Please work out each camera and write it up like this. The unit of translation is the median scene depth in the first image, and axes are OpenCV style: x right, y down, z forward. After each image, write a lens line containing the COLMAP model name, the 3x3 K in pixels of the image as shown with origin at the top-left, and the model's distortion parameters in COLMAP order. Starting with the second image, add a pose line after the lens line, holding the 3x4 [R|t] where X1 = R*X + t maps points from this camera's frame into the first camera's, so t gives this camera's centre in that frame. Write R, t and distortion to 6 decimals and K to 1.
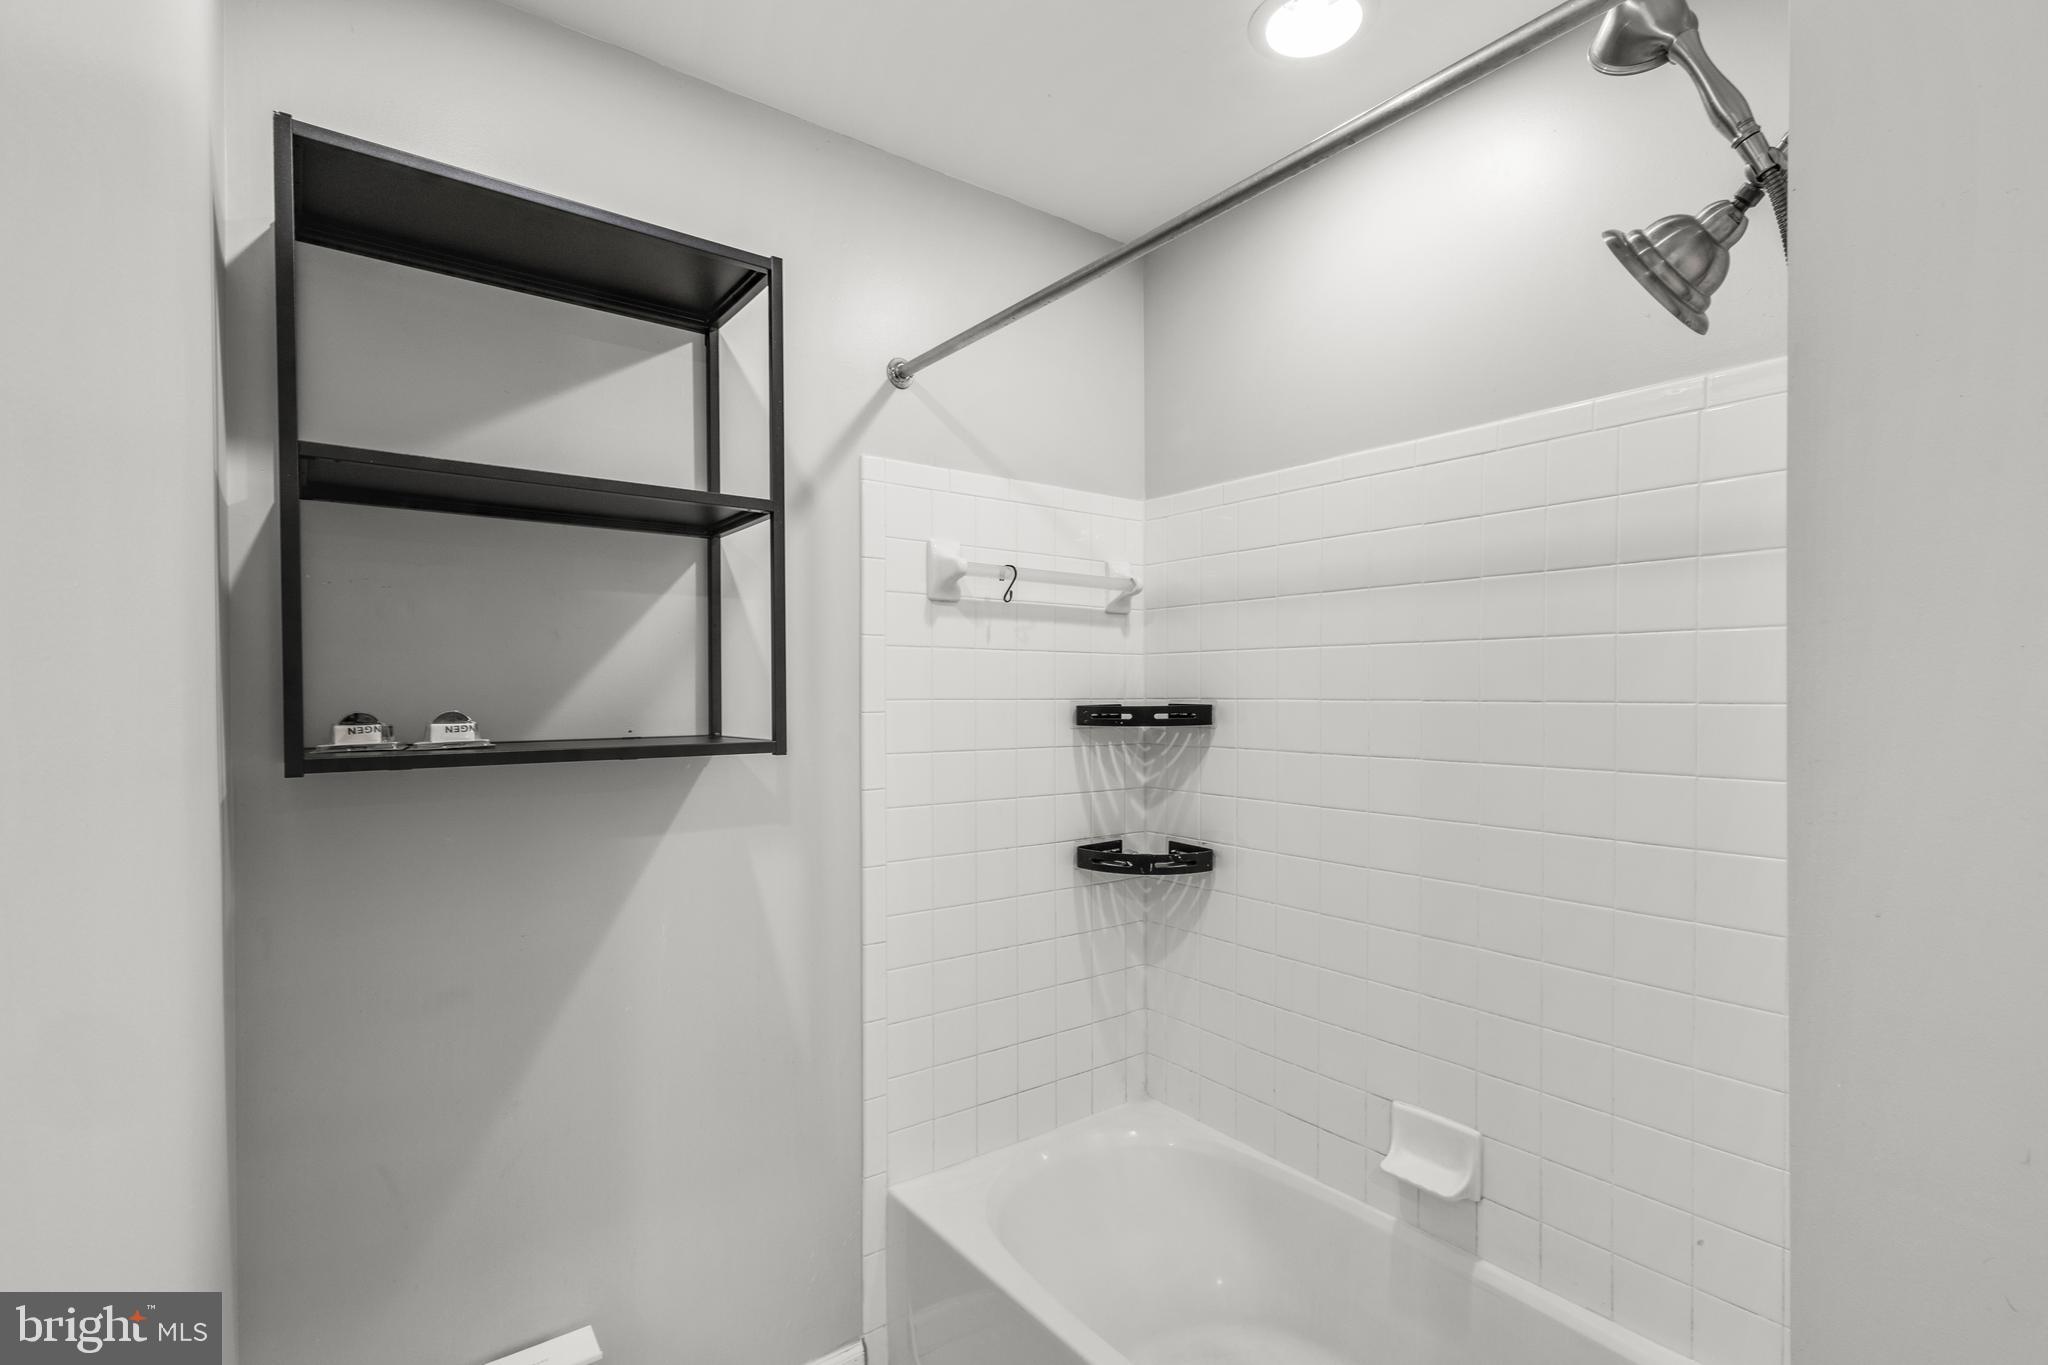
lens RADIAL K [[939.2, 0, 1024.5], [0, 939.2, 697.9], [0, 0, 1]] dist [0.004521, 0.000359]
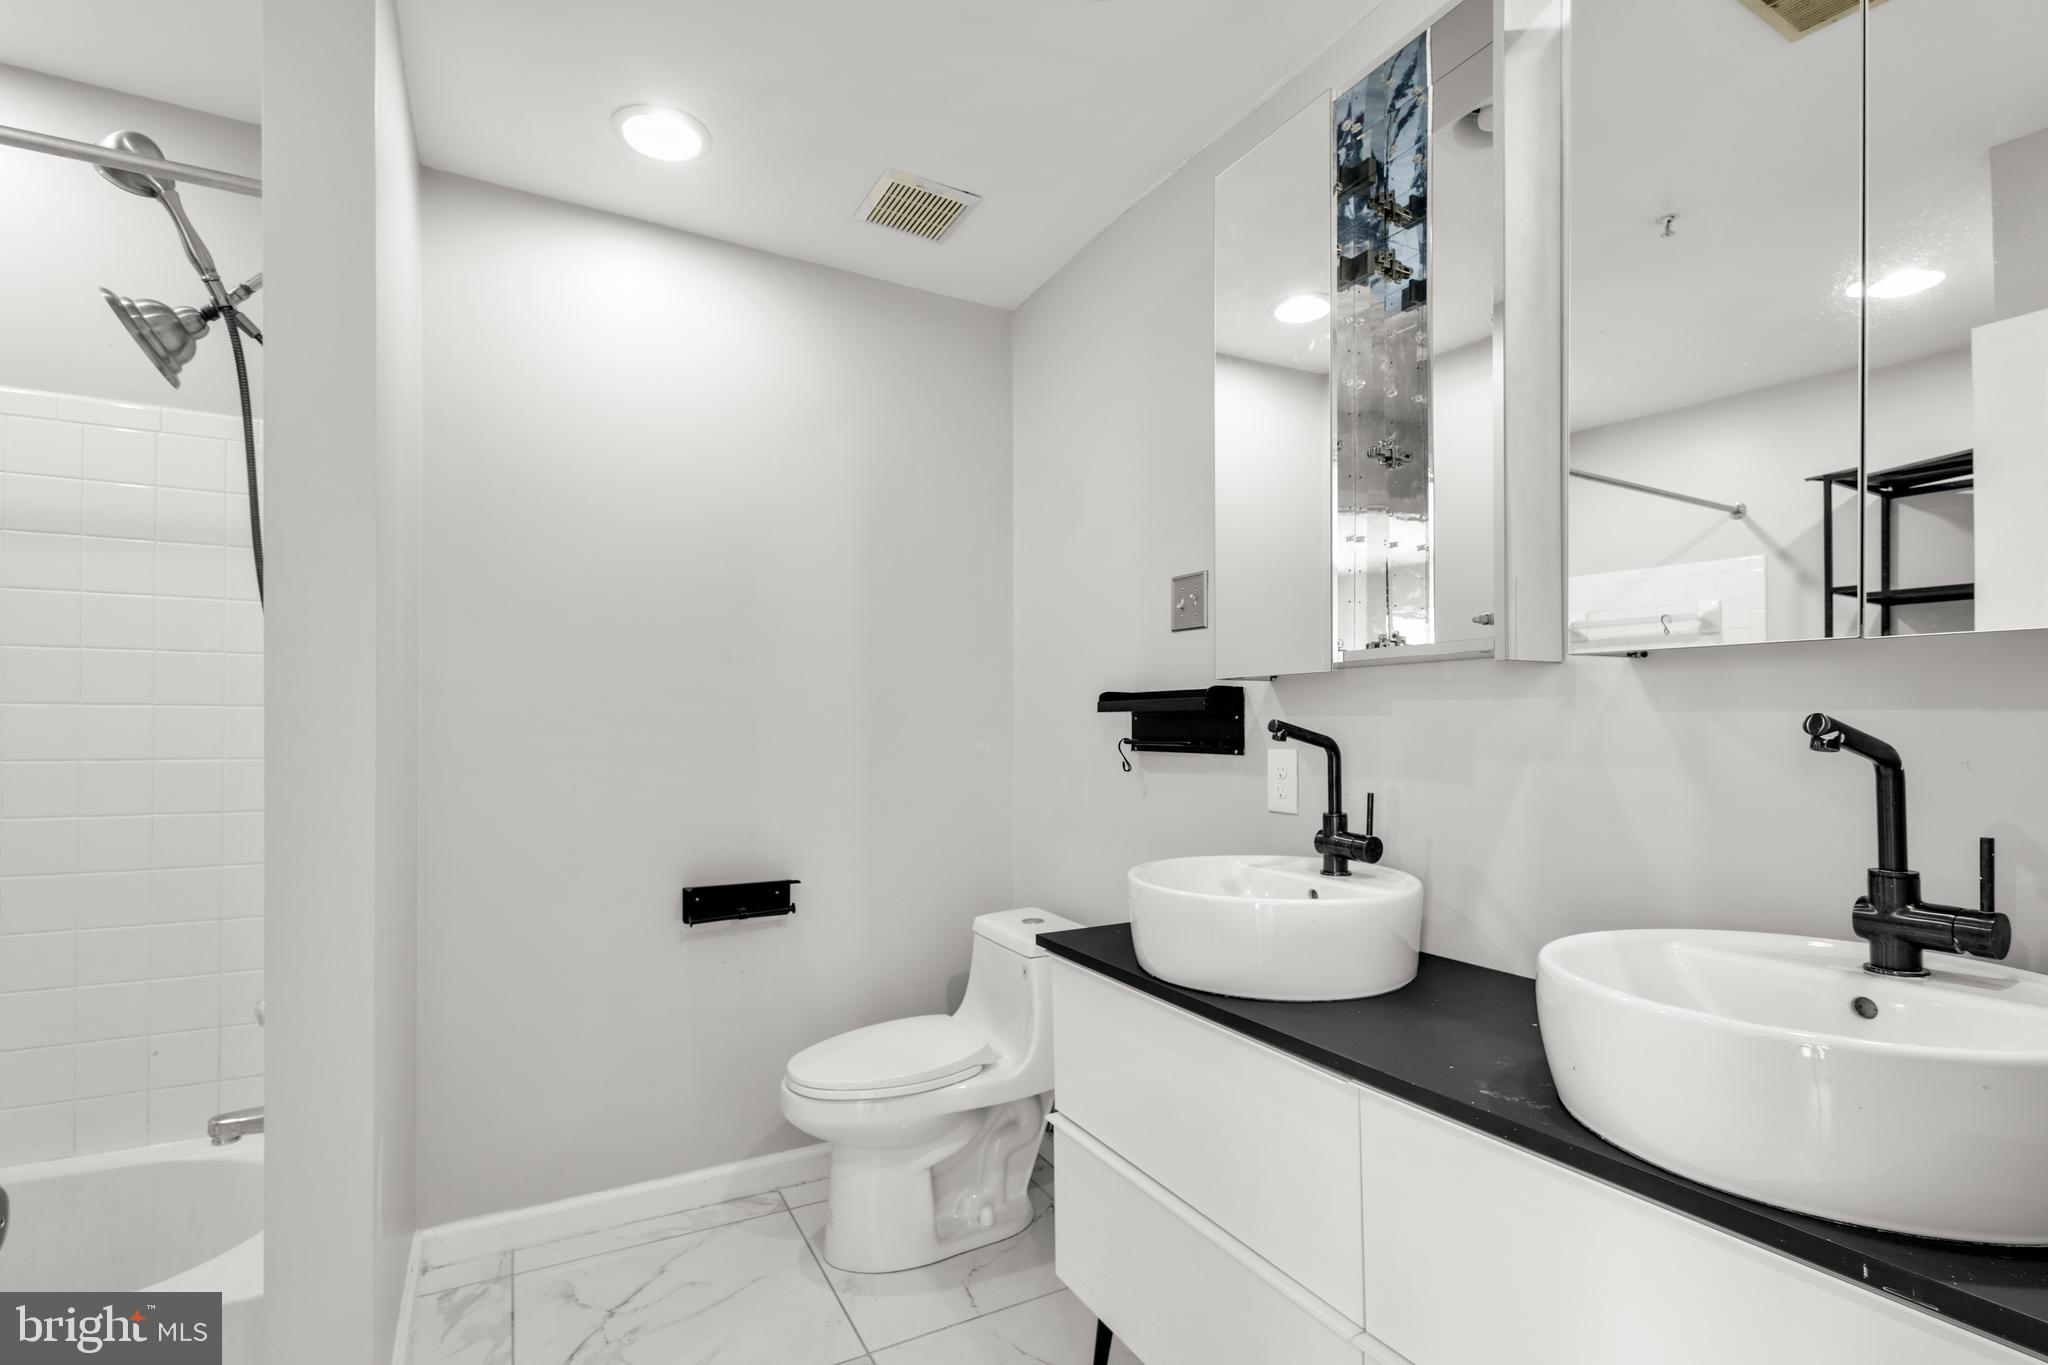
lens RADIAL K [[939.2, 0, 1020.8], [0, 939.2, 728.2], [0, 0, 1]] dist [0.004521, 0.000359]
pose [[0.149656, 0.004264, 0.988729, -0.559879], [0.001074, 0.999989, -0.004475, 0.160262], [-0.988738, 0.001732, 0.149650, -0.547087]]
